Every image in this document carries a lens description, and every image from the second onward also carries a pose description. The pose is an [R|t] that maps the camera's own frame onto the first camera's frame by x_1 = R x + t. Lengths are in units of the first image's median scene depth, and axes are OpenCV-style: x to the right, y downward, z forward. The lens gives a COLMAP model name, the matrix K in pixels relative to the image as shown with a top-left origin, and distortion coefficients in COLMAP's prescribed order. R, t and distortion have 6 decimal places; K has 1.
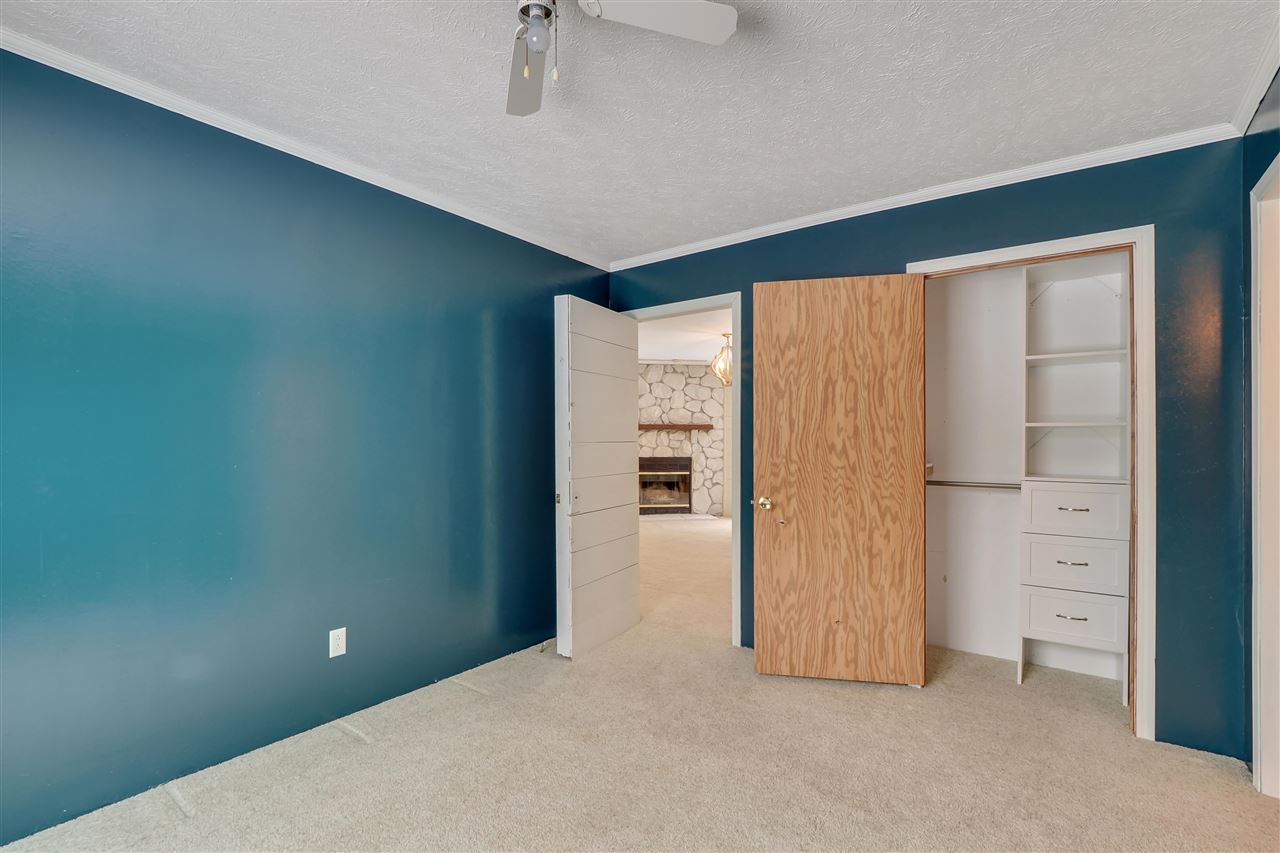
lens RADIAL K [[552.0, 0, 607.4], [0, 552.0, 440.5], [0, 0, 1]] dist [-0.003930, -0.001153]
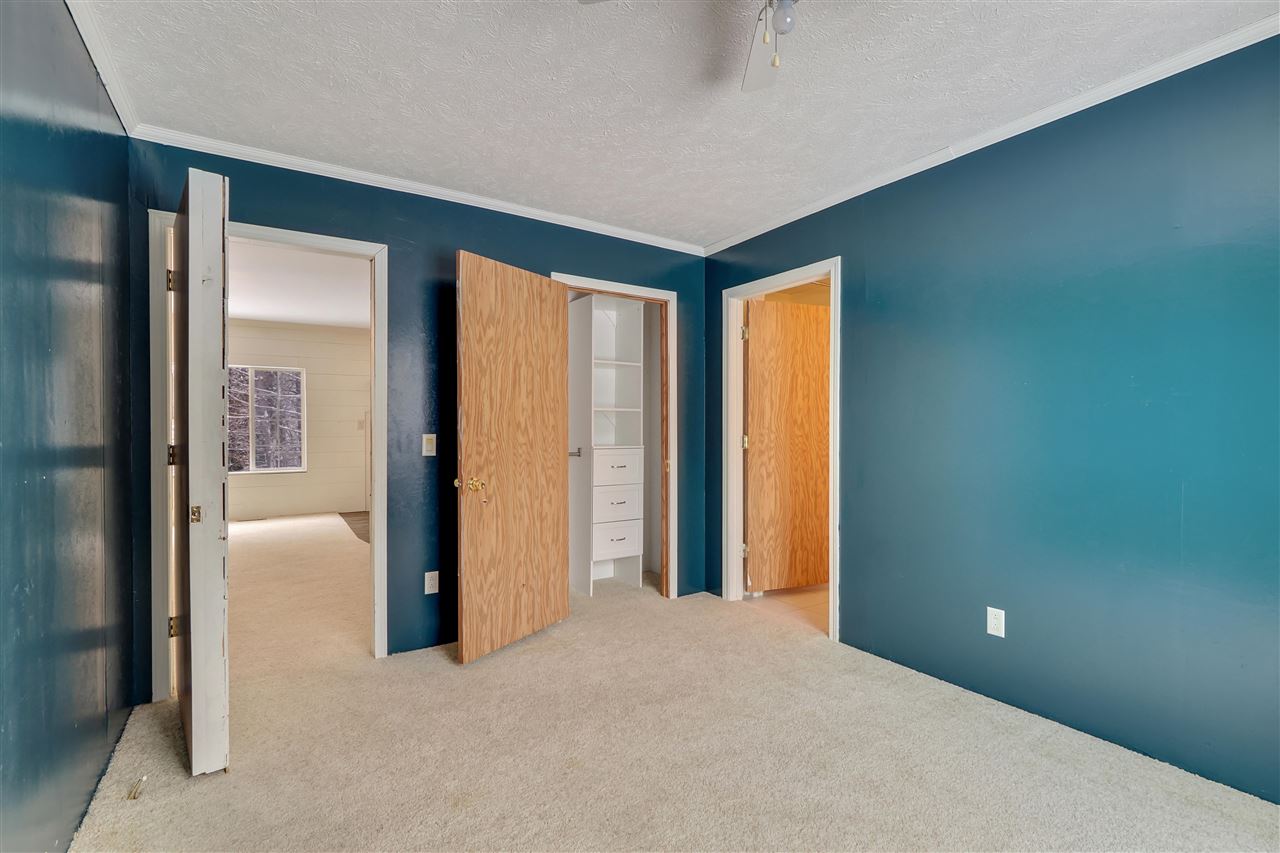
lens RADIAL K [[552.0, 0, 640.3], [0, 552.0, 426.7], [0, 0, 1]] dist [-0.003930, -0.001153]
pose [[0.378049, -0.004819, 0.925773, -0.502626], [-0.001071, 0.999984, 0.005642, 0.008446], [-0.925785, -0.003125, 0.378037, 0.373727]]
